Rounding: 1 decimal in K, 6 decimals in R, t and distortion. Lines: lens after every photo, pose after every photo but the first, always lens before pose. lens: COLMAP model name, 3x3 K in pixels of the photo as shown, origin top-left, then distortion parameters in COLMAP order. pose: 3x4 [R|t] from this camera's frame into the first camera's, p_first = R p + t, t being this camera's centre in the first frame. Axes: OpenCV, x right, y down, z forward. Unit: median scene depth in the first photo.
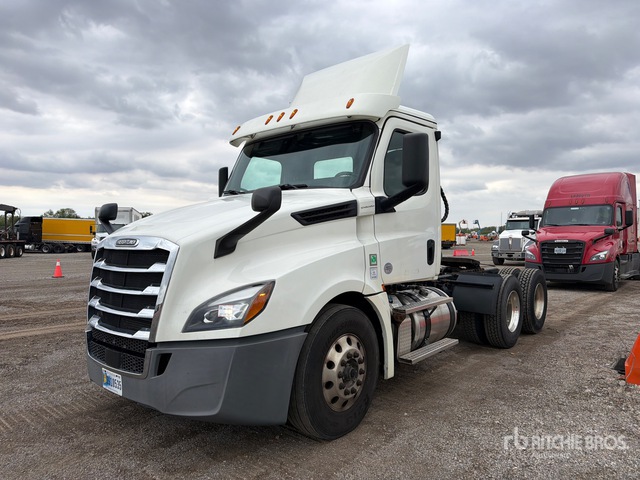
lens RADIAL K [[469.3, 0, 320.0], [0, 469.3, 240.0], [0, 0, 1]] dist [-0.005601, -0.002220]
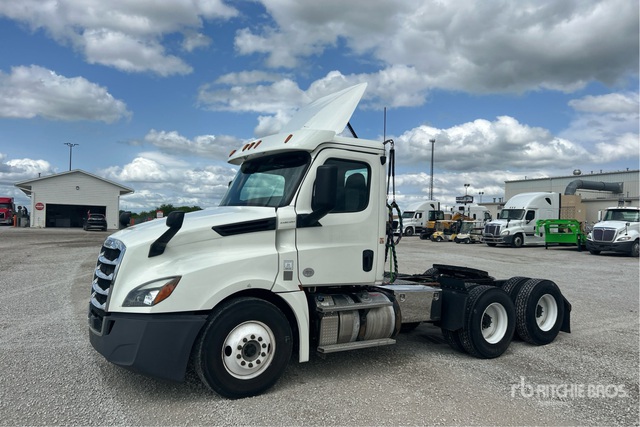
lens RADIAL K [[494.6, 0, 340.3], [0, 494.6, 212.3], [0, 0, 1]] dist [-0.037211, -0.000963]
pose [[0.967064, 0.035025, -0.252111, 0.583057], [-0.044971, 0.998416, -0.033797, -0.060407], [0.250528, 0.044021, 0.967108, -0.255129]]
